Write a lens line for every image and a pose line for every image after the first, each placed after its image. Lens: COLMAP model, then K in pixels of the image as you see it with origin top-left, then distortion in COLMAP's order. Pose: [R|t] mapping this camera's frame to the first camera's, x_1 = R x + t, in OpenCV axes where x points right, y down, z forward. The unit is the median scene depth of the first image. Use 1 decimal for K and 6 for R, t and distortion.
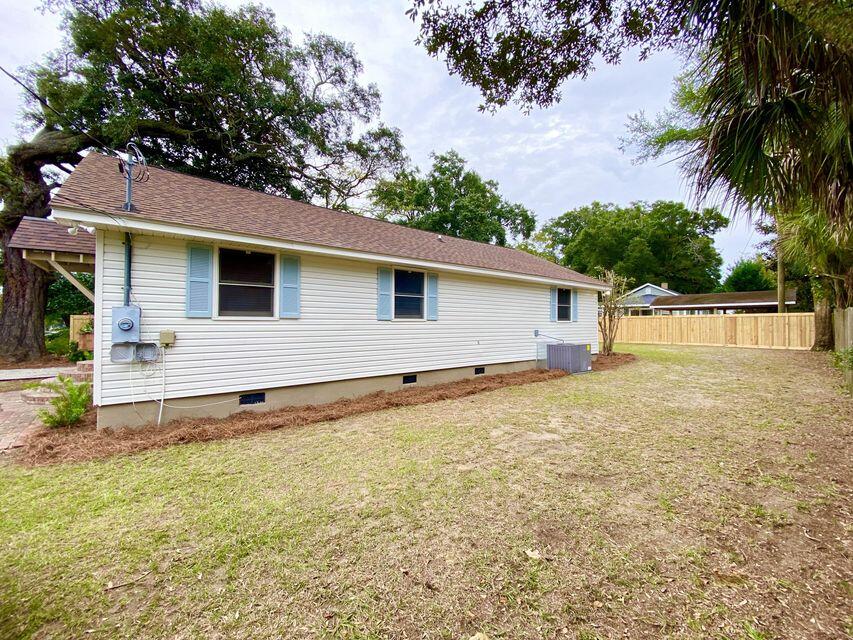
lens RADIAL K [[346.4, 0, 426.8], [0, 346.4, 321.6], [0, 0, 1]] dist [0.004474, -0.000366]
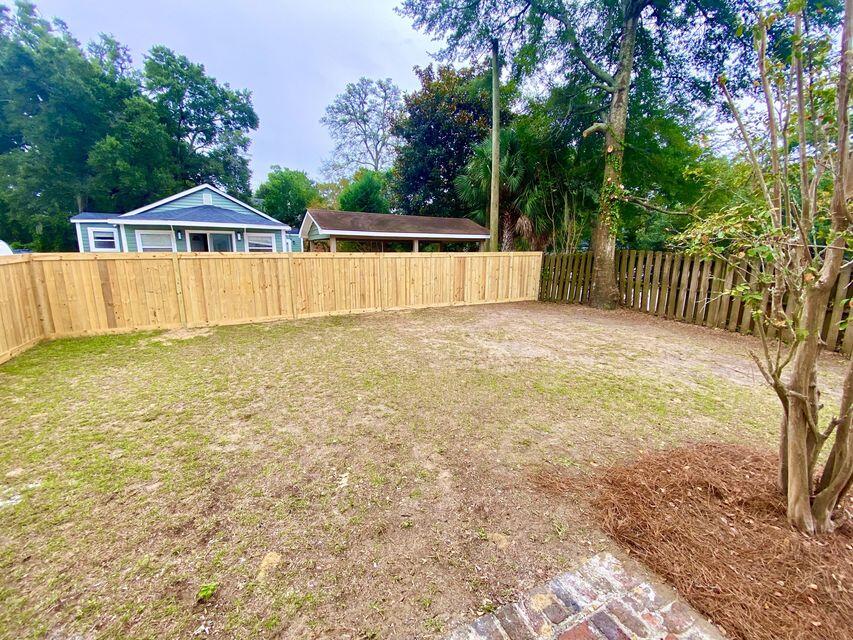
lens RADIAL K [[346.4, 0, 427.9], [0, 346.4, 312.4], [0, 0, 1]] dist [0.004474, -0.000366]
pose [[0.215936, -0.177932, 0.960058, 0.240828], [-0.013809, 0.982601, 0.185216, -0.029261], [-0.976310, -0.053252, 0.209722, 0.870314]]
